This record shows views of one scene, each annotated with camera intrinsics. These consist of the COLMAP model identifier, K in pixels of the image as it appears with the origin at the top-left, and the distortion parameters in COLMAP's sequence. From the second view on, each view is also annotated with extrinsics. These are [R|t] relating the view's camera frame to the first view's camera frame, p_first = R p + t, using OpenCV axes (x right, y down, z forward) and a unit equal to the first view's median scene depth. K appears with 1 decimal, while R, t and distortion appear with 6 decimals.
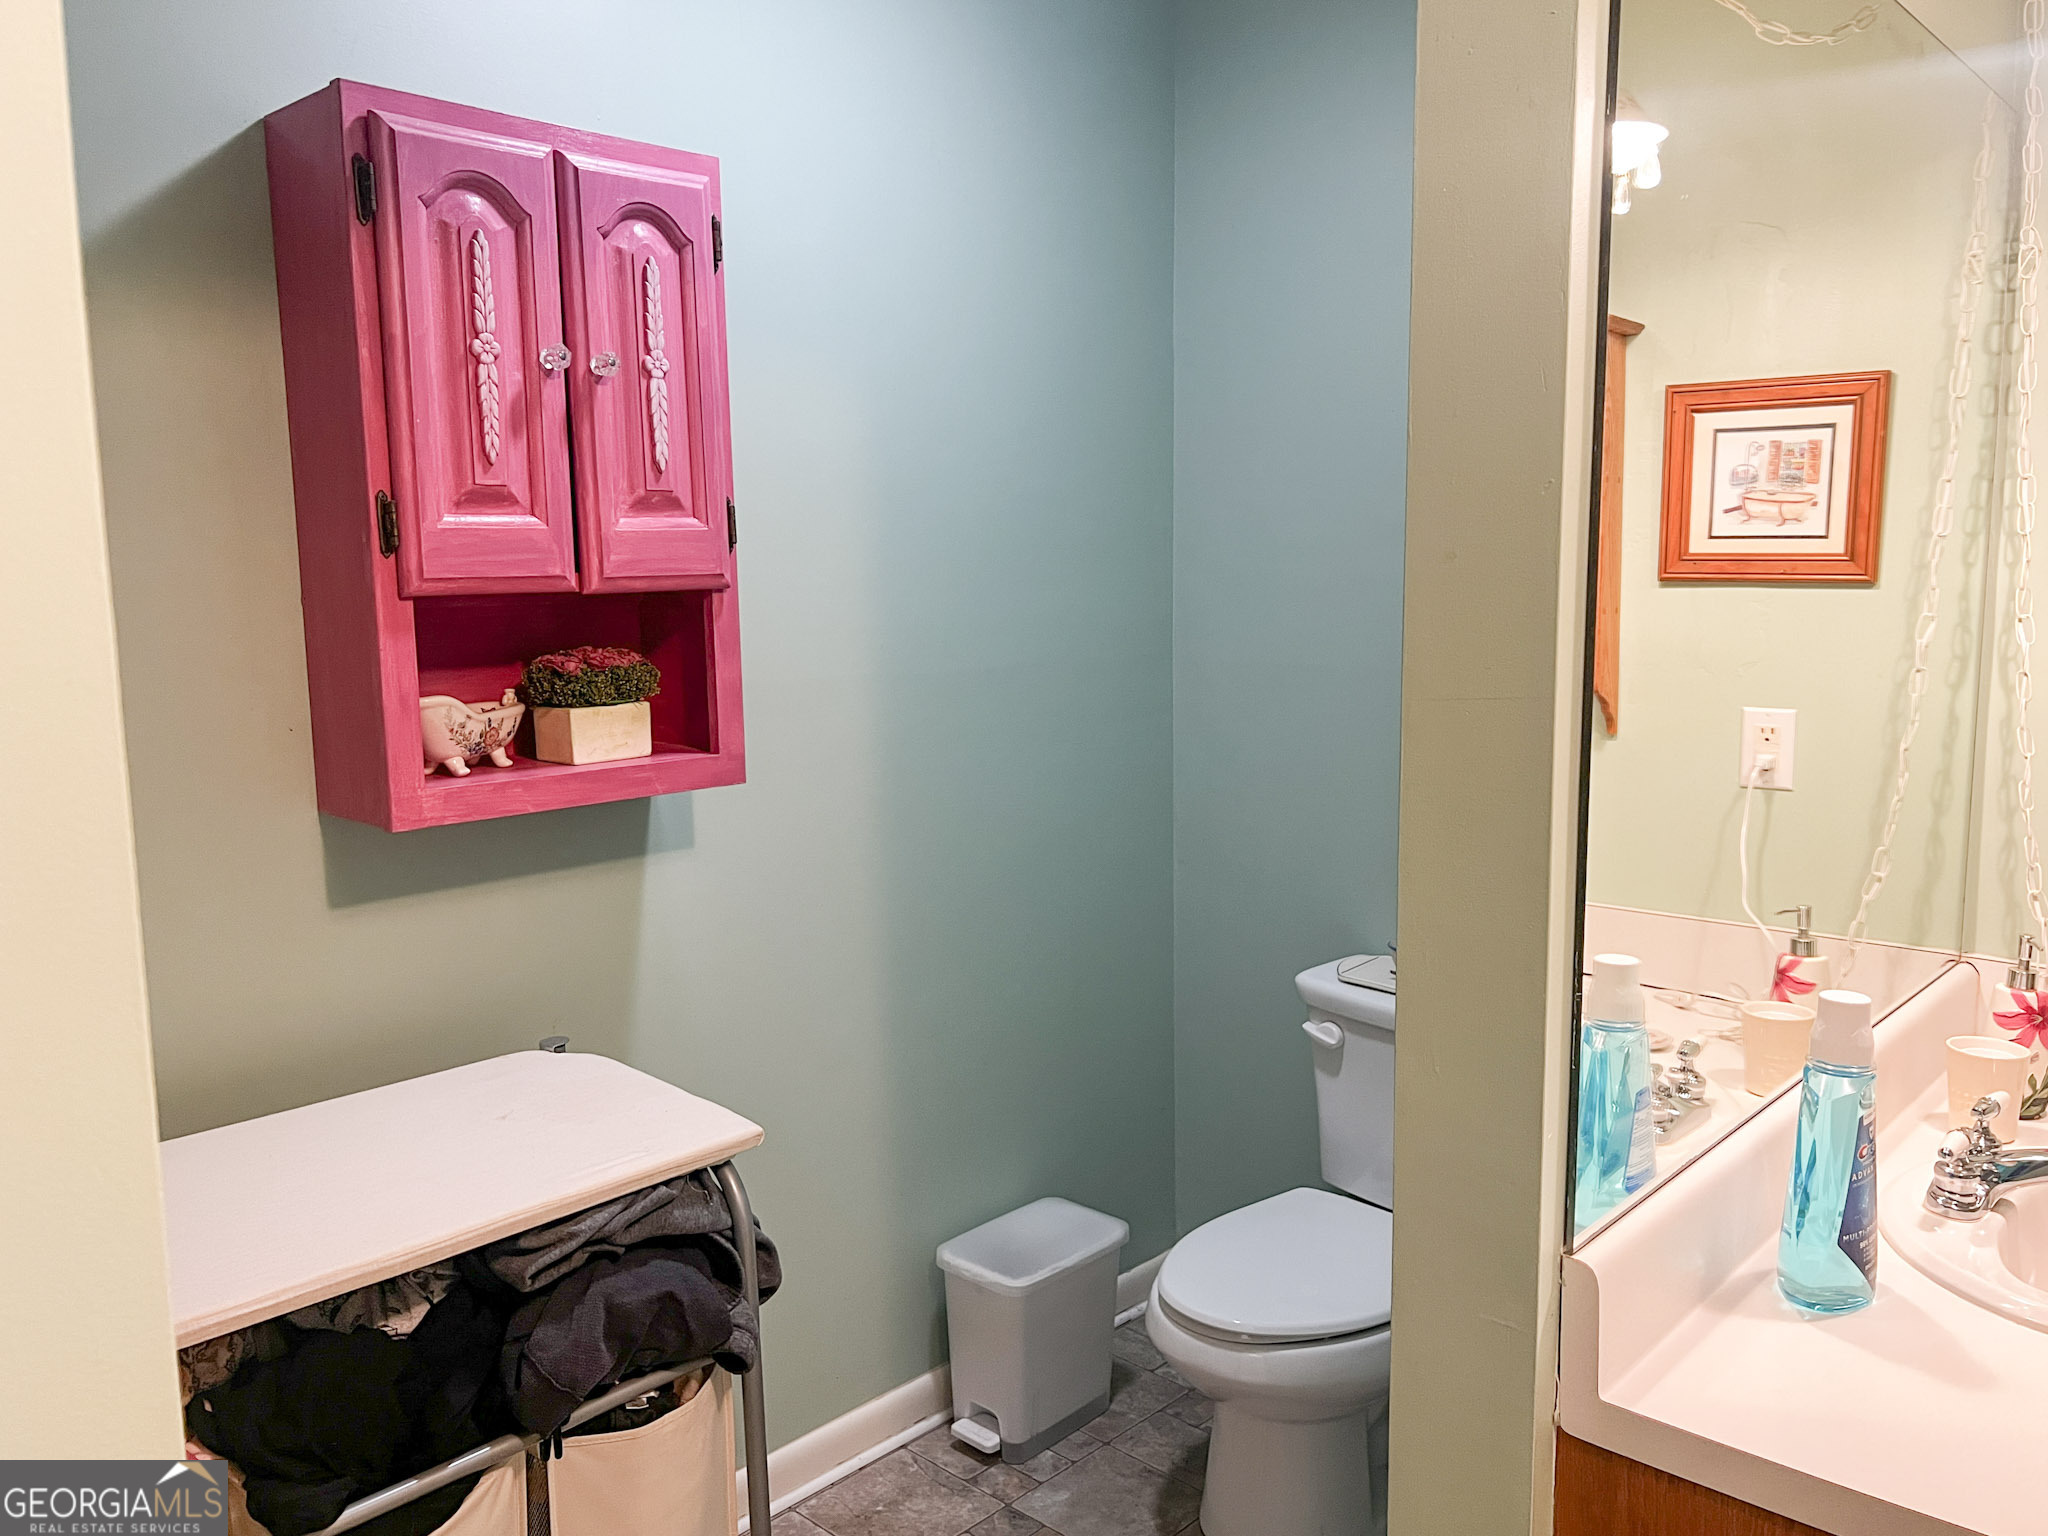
lens RADIAL K [[1565.8, 0, 1008.9], [0, 1565.8, 772.2], [0, 0, 1]] dist [0.004297, -0.012016]
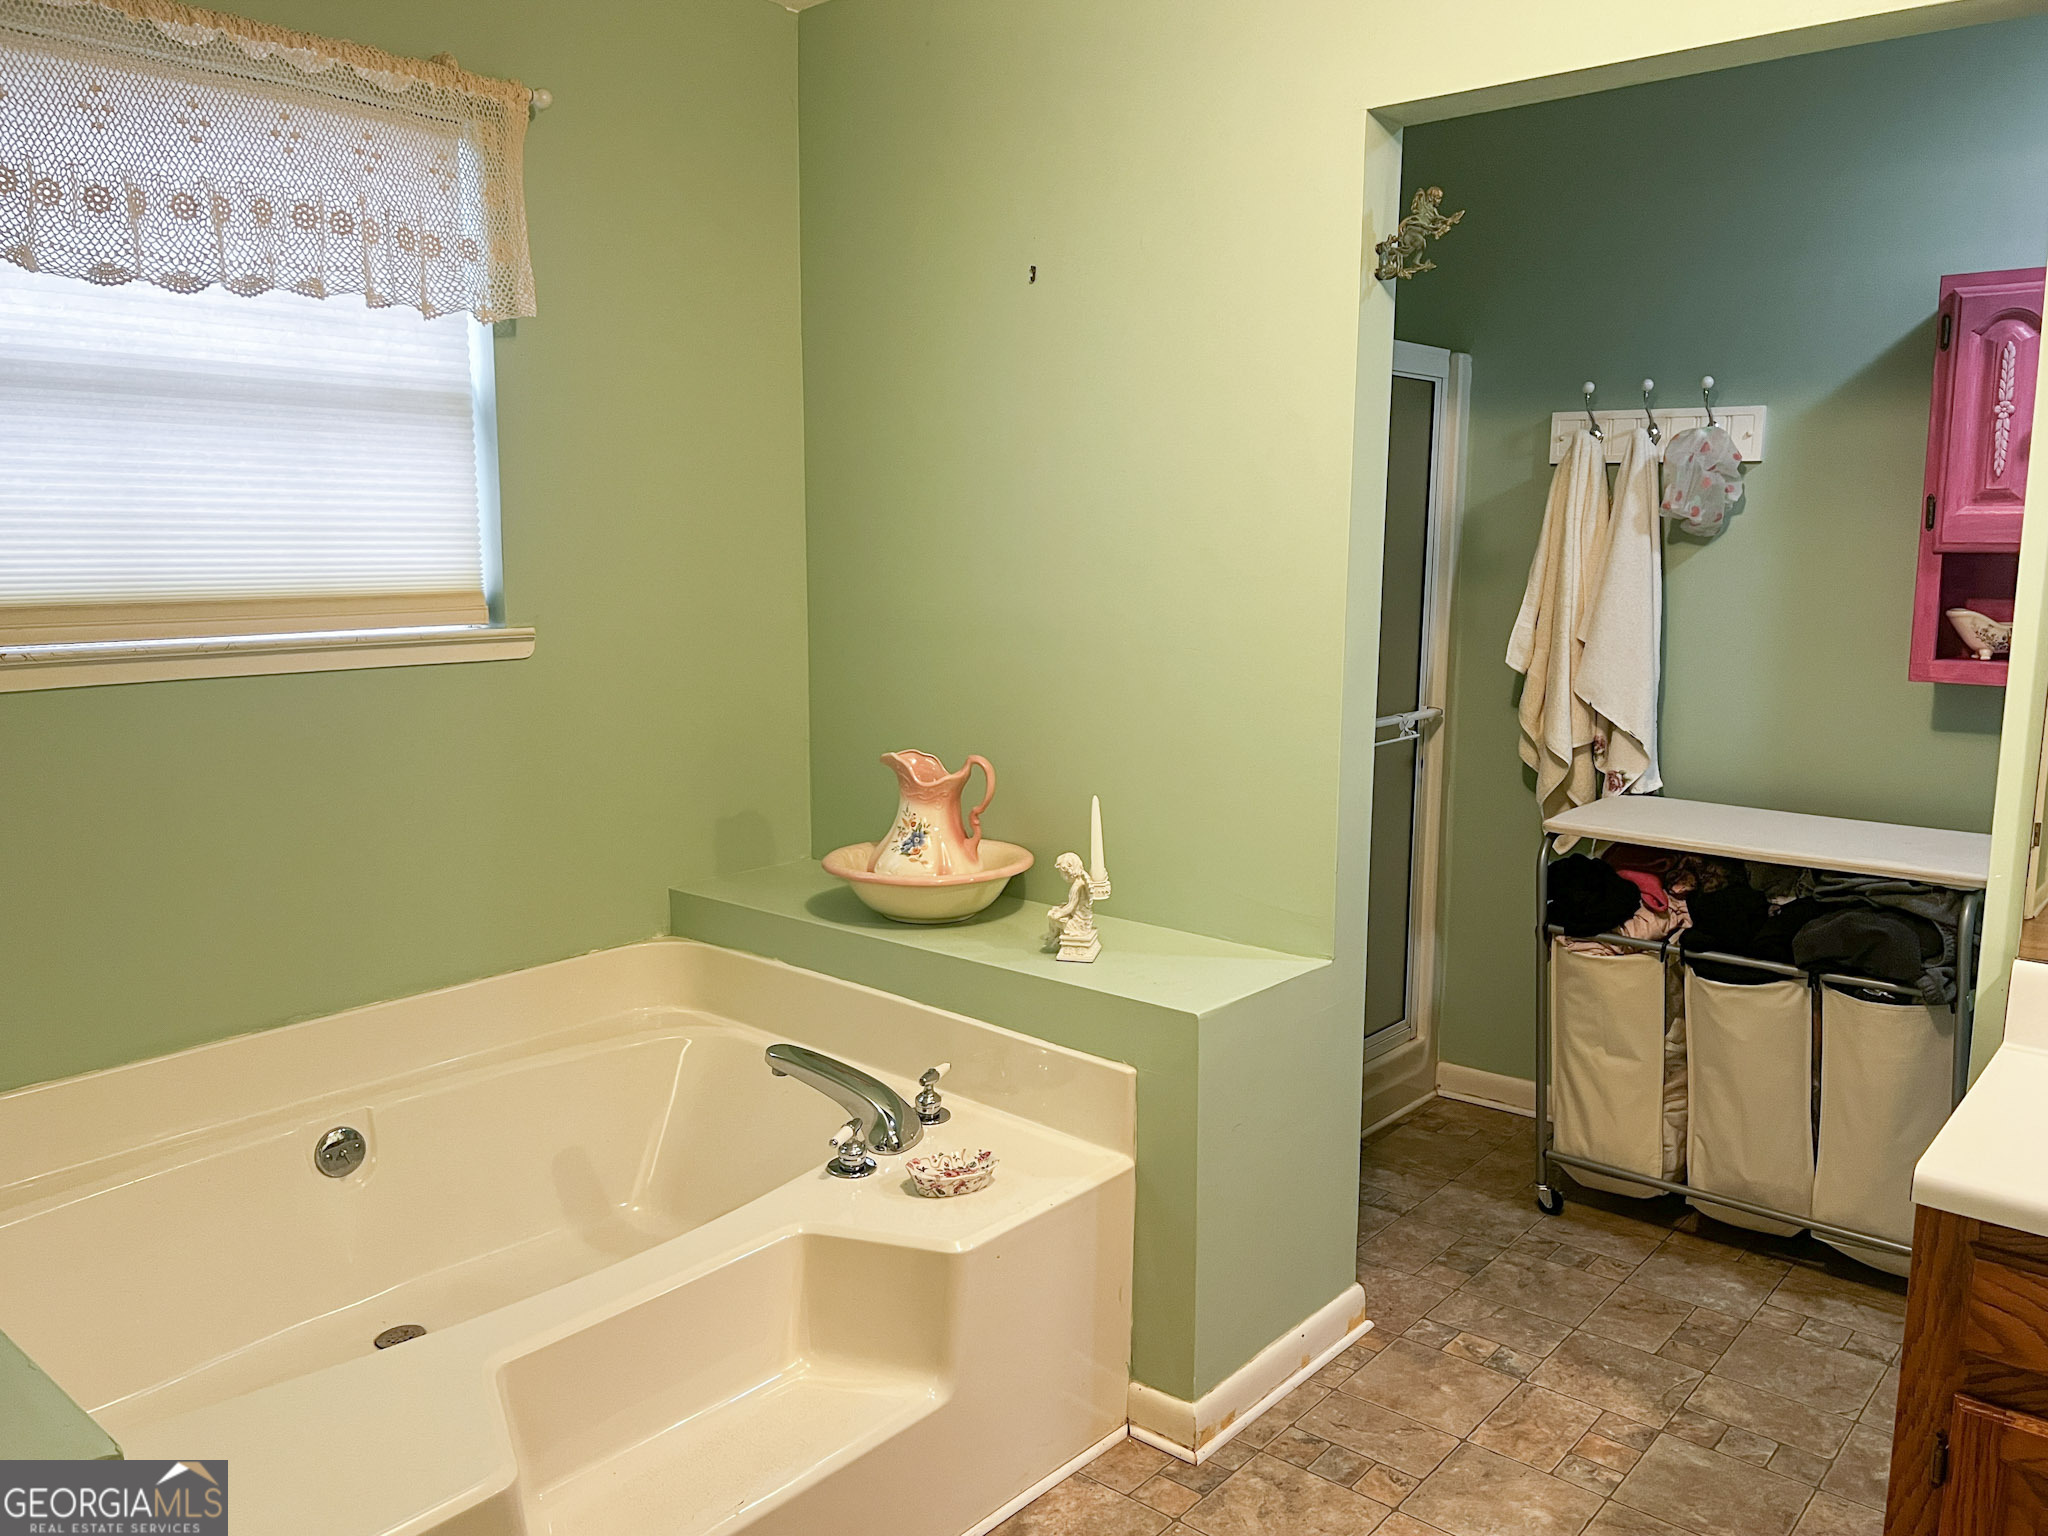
lens RADIAL K [[1565.8, 0, 1035.3], [0, 1565.8, 769.8], [0, 0, 1]] dist [0.004297, -0.012016]
pose [[0.059326, 0.161412, -0.985102, 1.314716], [-0.135831, 0.978967, 0.152227, -0.000240], [0.988954, 0.124777, 0.080003, -0.137259]]
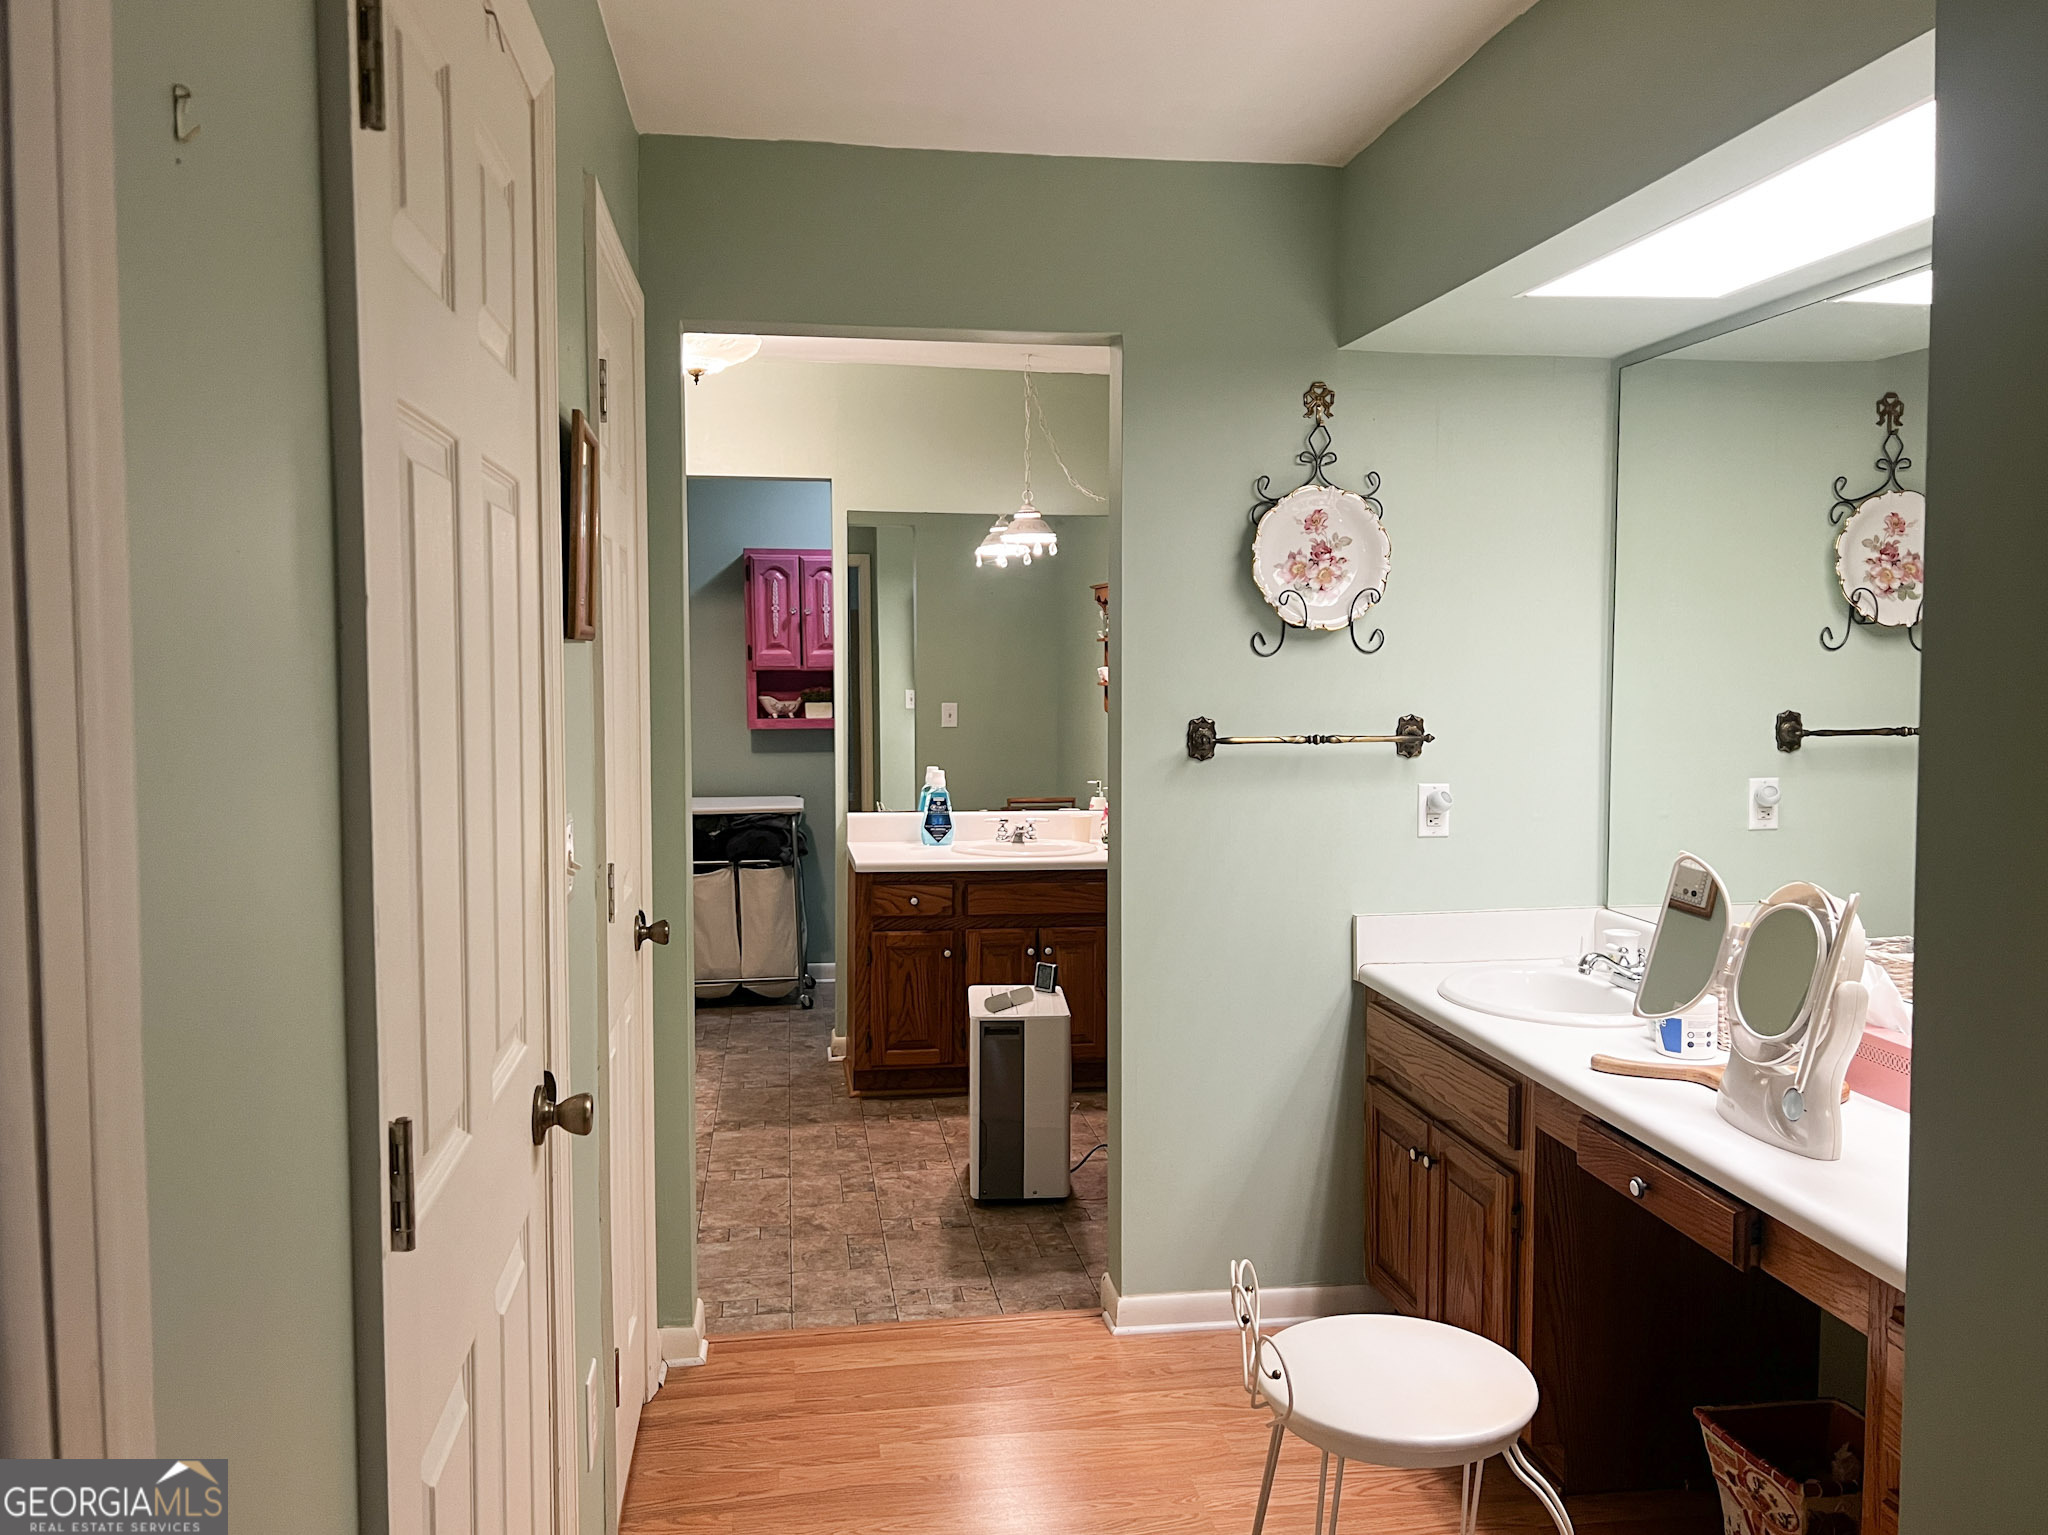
lens RADIAL K [[1565.8, 0, 1041.3], [0, 1565.8, 765.6], [0, 0, 1]] dist [0.004297, -0.012016]
pose [[0.799691, 0.054543, -0.597929, 2.506028], [-0.089432, 0.995577, -0.028794, 0.172418], [0.593714, 0.076501, 0.801032, -1.685933]]
